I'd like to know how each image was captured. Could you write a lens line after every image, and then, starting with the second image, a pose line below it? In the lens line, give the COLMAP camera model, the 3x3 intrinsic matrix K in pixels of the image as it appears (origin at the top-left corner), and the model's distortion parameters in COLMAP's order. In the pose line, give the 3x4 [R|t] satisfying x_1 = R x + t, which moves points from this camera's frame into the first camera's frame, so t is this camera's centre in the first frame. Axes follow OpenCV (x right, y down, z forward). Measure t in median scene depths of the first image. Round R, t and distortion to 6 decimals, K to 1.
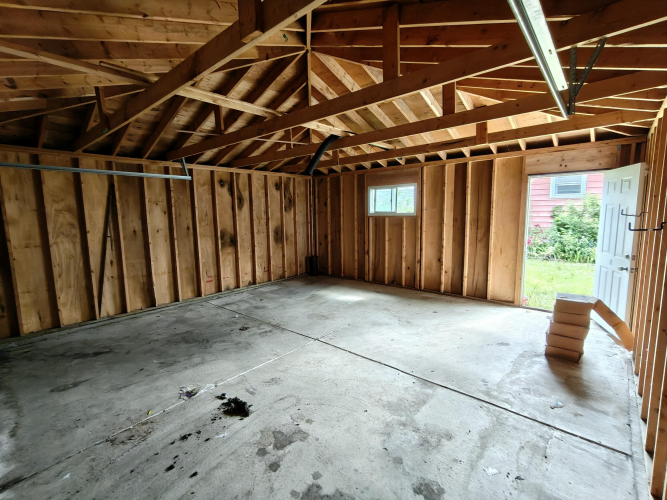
lens RADIAL K [[317.6, 0, 329.5], [0, 317.6, 250.0], [0, 0, 1]] dist [0.000576, 0.002448]
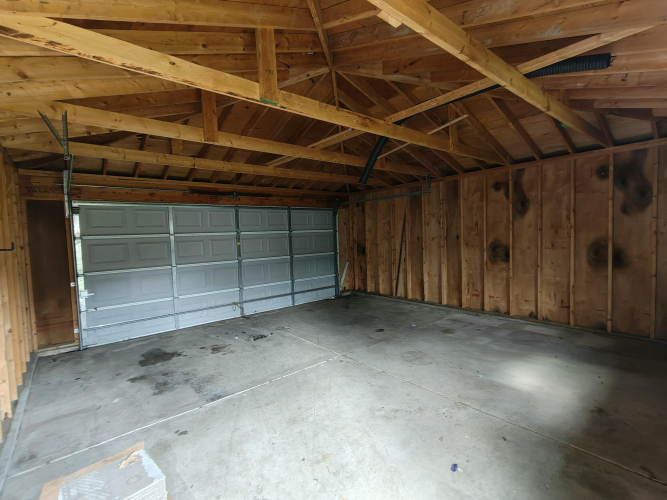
lens RADIAL K [[317.6, 0, 329.7], [0, 317.6, 250.3], [0, 0, 1]] dist [0.000576, 0.002448]
pose [[-0.158956, 0.074645, -0.984460, 0.811627], [-0.082582, 0.992638, 0.088599, -0.105537], [0.983826, 0.095382, -0.151621, 0.982690]]
